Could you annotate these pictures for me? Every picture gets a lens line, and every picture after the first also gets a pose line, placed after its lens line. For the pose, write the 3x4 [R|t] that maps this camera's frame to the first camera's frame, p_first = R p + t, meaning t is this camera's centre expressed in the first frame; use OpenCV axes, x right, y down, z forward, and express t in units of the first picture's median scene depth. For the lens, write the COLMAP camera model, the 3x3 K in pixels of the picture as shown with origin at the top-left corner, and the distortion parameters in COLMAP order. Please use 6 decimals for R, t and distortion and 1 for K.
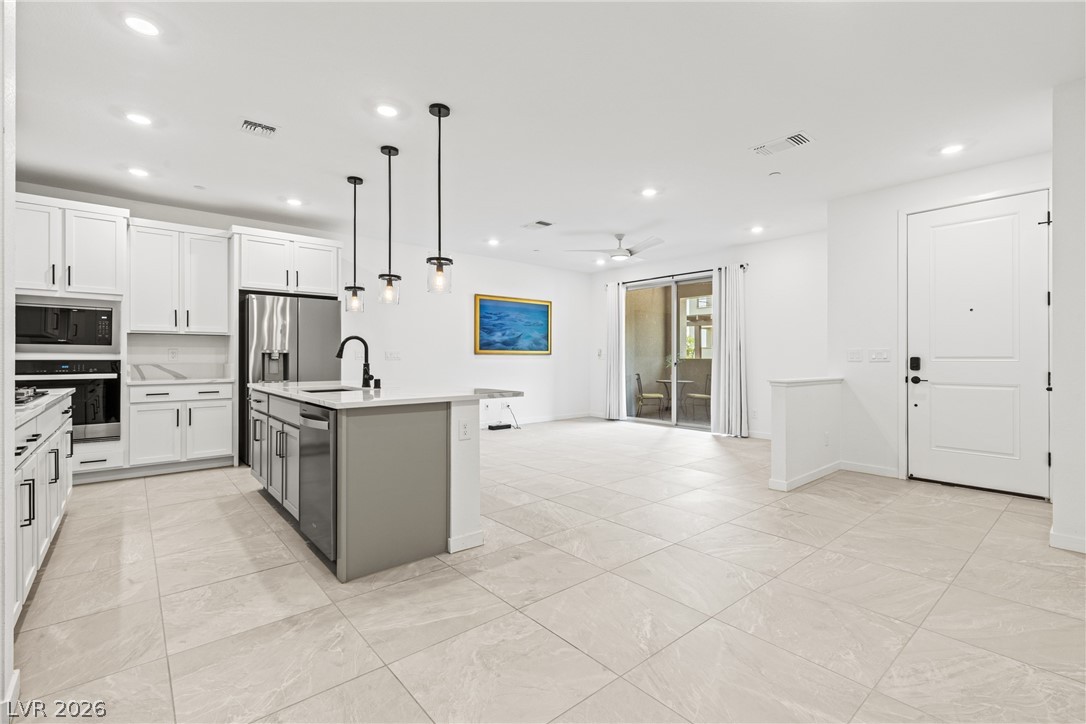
lens RADIAL K [[484.9, 0, 547.7], [0, 484.9, 358.7], [0, 0, 1]] dist [0.003241, 0.000071]
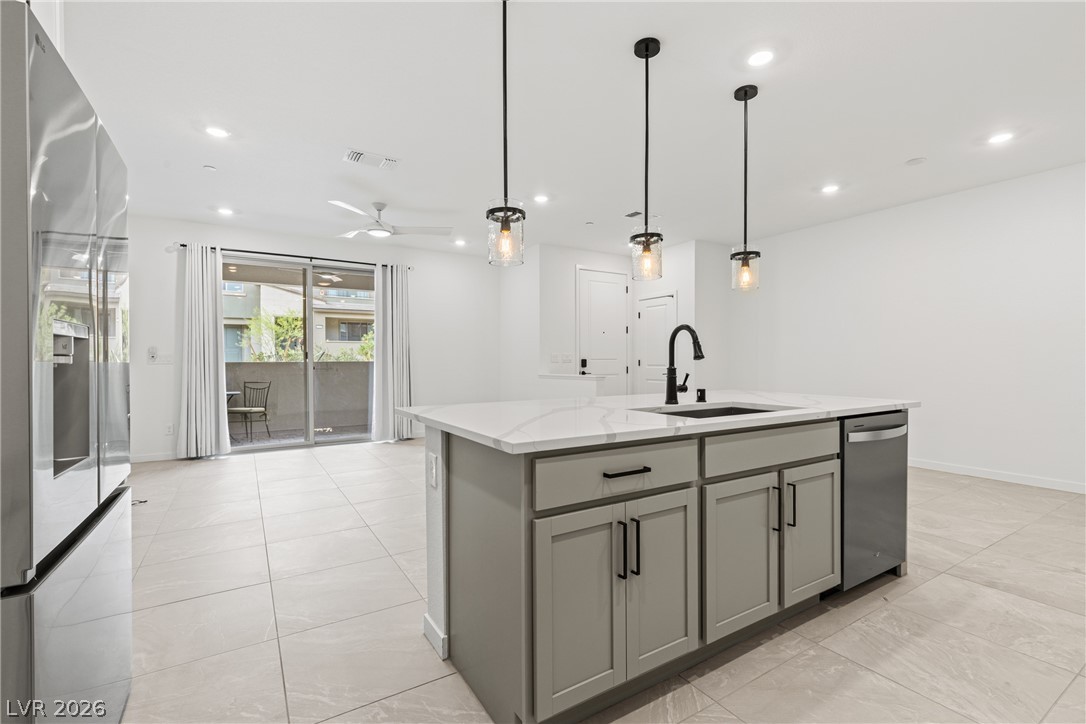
lens RADIAL K [[489.7, 0, 547.8], [0, 489.7, 363.5], [0, 0, 1]] dist [0.001540, -0.000142]
pose [[0.148197, -0.006991, 0.988933, -0.854872], [0.004925, 0.999968, 0.006331, -0.000244], [-0.988946, 0.003933, 0.148227, 0.870323]]
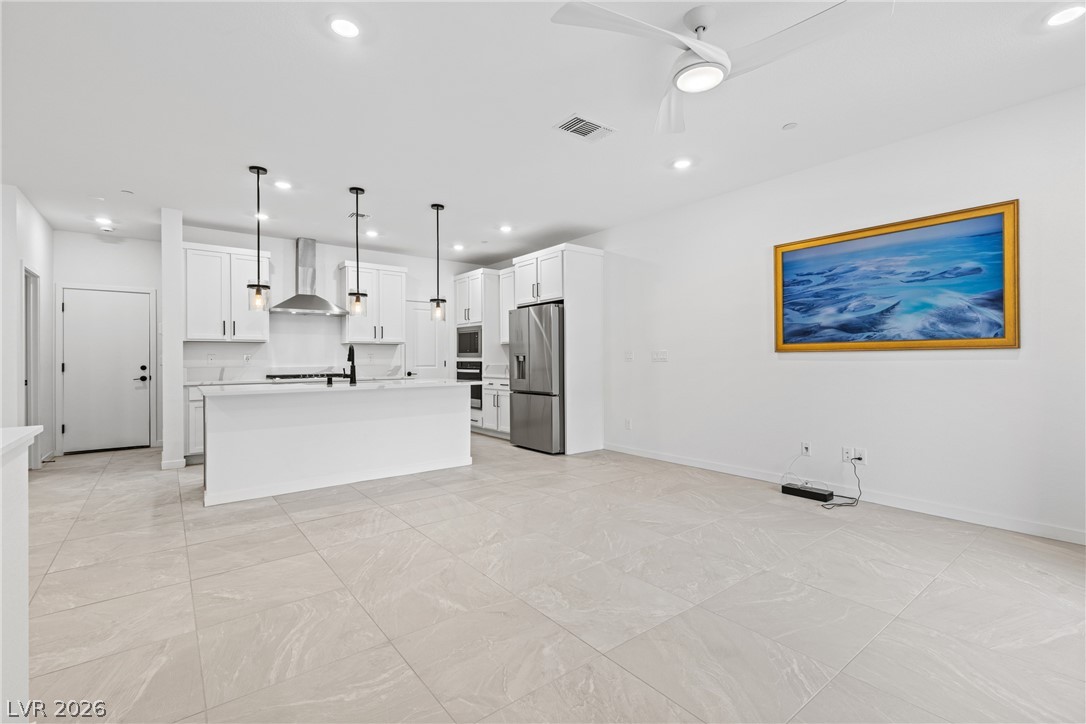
lens RADIAL K [[484.9, 0, 547.7], [0, 484.9, 358.7], [0, 0, 1]] dist [0.003241, 0.000071]
pose [[-0.040245, -0.002033, -0.999188, 0.731265], [0.004804, 0.999986, -0.002228, -0.001896], [0.999178, -0.004890, -0.040235, 1.281998]]
